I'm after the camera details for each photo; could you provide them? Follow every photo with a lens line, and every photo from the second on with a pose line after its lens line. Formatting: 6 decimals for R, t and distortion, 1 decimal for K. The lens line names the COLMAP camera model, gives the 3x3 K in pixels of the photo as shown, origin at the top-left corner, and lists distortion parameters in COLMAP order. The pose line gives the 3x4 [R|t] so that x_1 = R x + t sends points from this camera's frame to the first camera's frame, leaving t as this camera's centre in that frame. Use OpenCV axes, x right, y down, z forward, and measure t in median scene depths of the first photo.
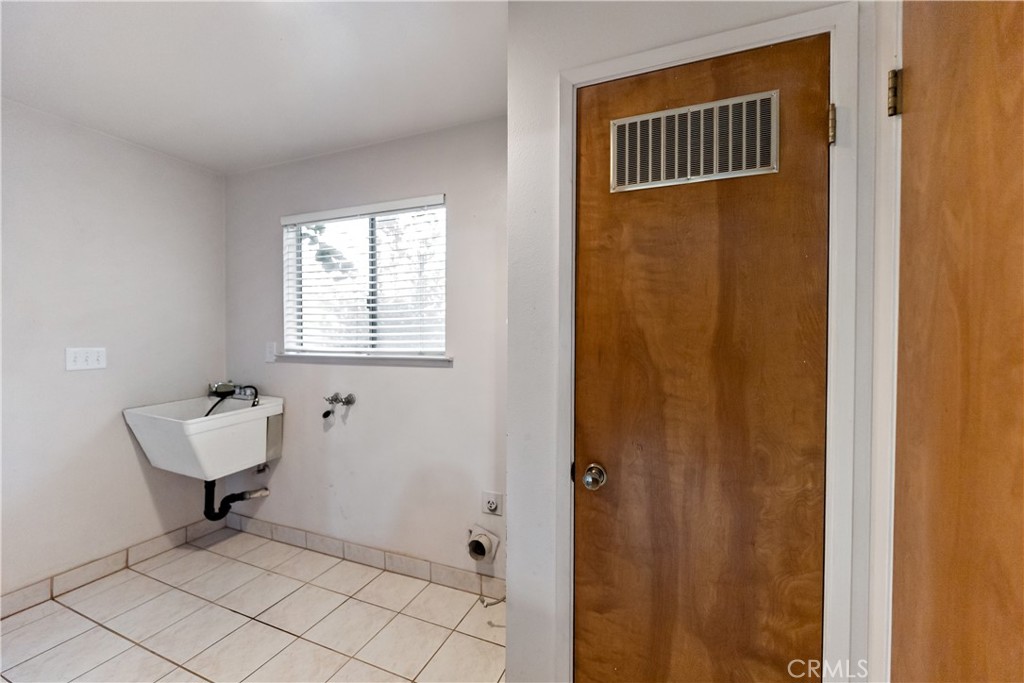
lens RADIAL K [[412.6, 0, 512.0], [0, 412.6, 341.5], [0, 0, 1]] dist [0.000266, 0.000026]
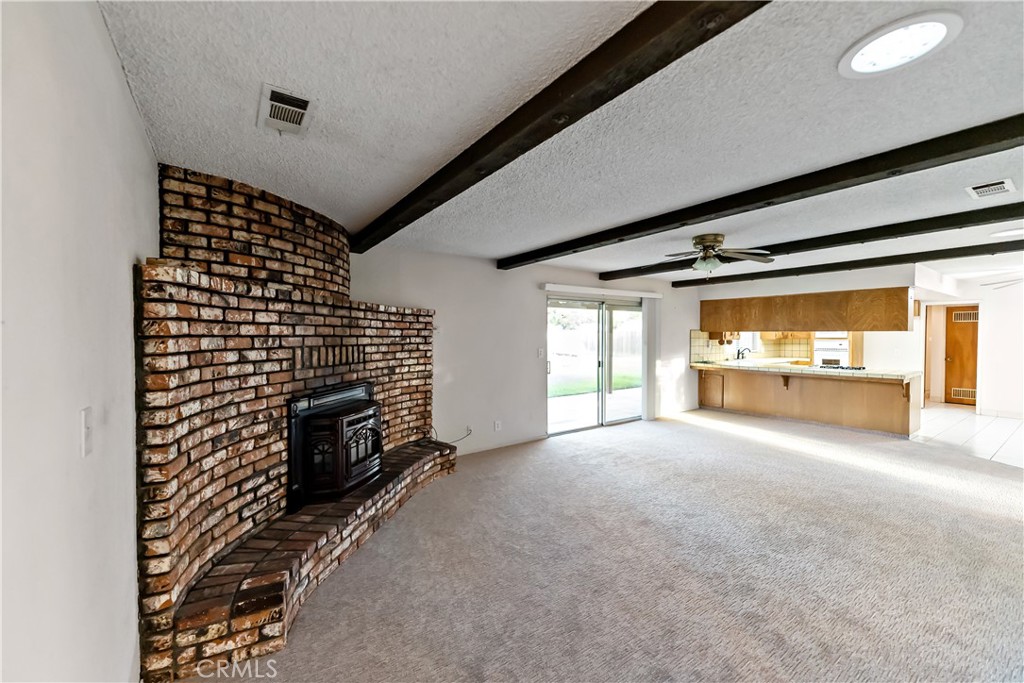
lens RADIAL K [[408.6, 0, 512.0], [0, 408.6, 341.5], [0, 0, 1]] dist [0.000873, -0.000034]
pose [[0.847346, 0.003890, -0.531027, -1.240225], [-0.002462, 0.999991, 0.003397, -0.005091], [0.531036, -0.001572, 0.847348, -4.542723]]
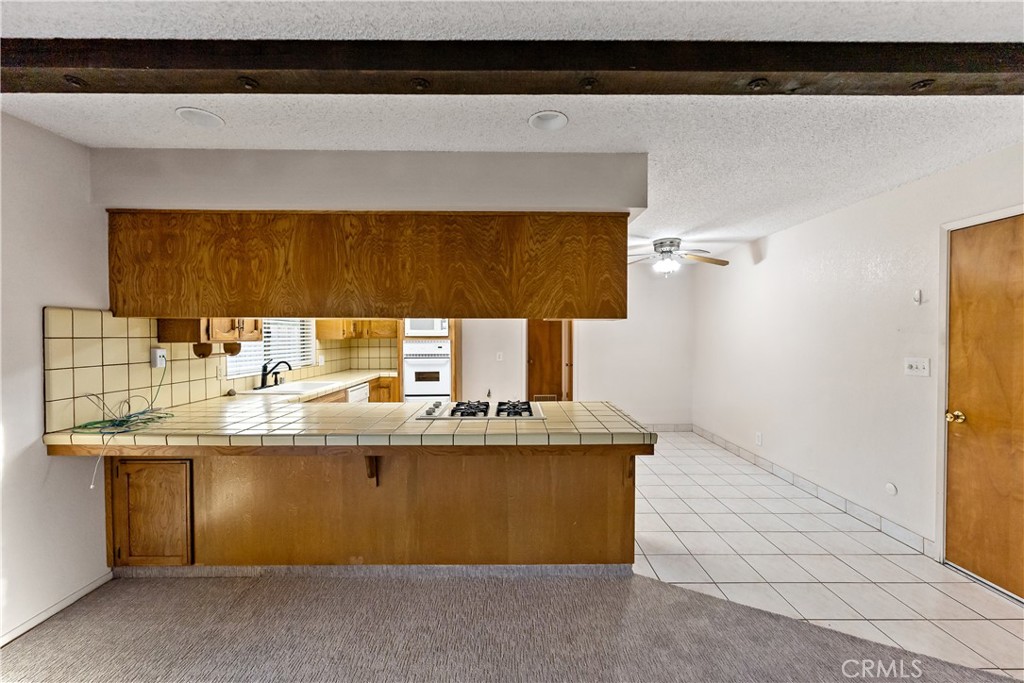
lens RADIAL K [[412.6, 0, 512.0], [0, 412.6, 341.5], [0, 0, 1]] dist [0.000266, 0.000026]
pose [[0.920505, -0.009827, 0.390607, -1.212091], [0.007718, 0.999946, 0.006970, -0.015962], [-0.390655, -0.003401, 0.920531, -2.239779]]
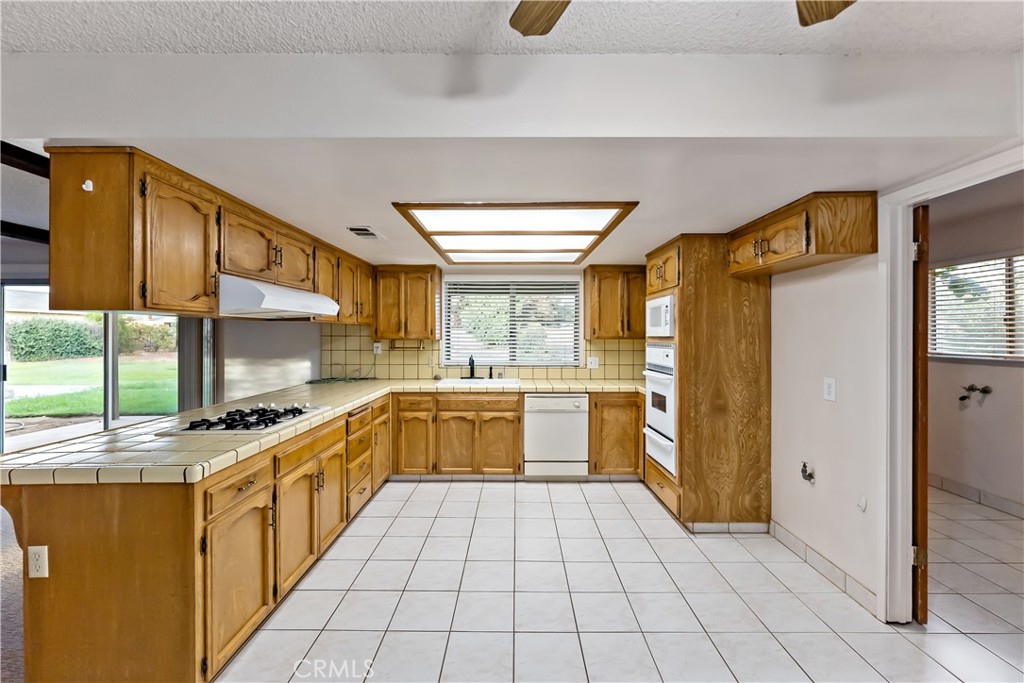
lens RADIAL K [[413.0, 0, 512.6], [0, 413.0, 335.2], [0, 0, 1]] dist [0.001031, -0.000017]
pose [[0.384751, -0.001366, -0.923019, 0.285208], [-0.007923, 0.999957, -0.004783, -0.026360], [0.922986, 0.009153, 0.384724, -1.025633]]
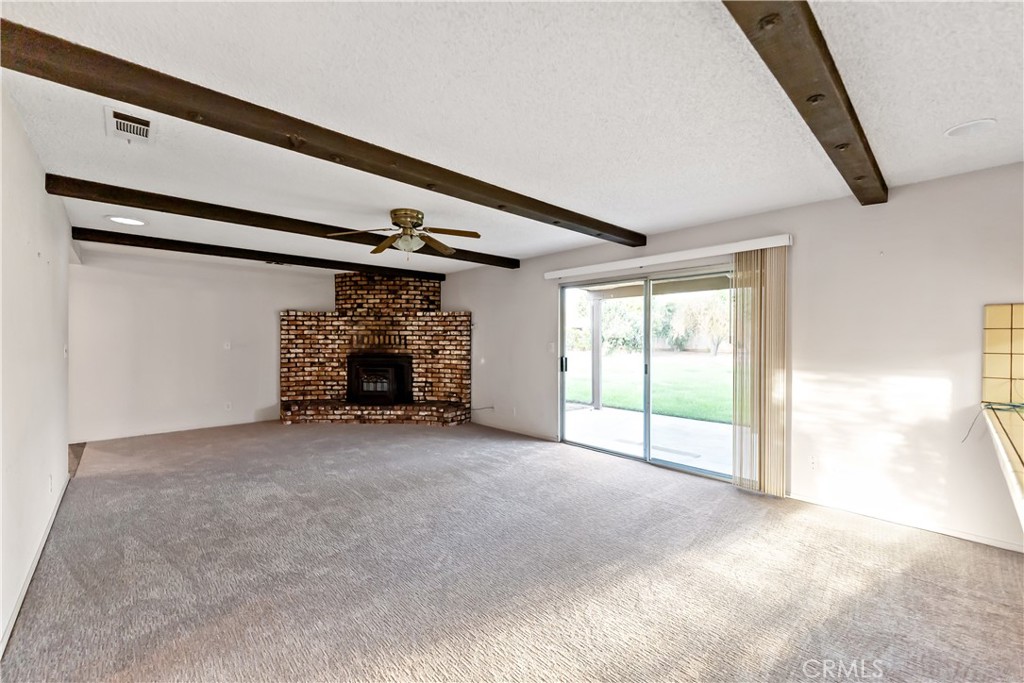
lens RADIAL K [[412.6, 0, 512.0], [0, 412.6, 341.5], [0, 0, 1]] dist [0.000266, 0.000026]
pose [[-0.410331, 0.004379, -0.911926, -0.270911], [-0.014103, 0.999838, 0.011146, 0.015373], [0.911827, 0.017434, -0.410203, -1.799483]]
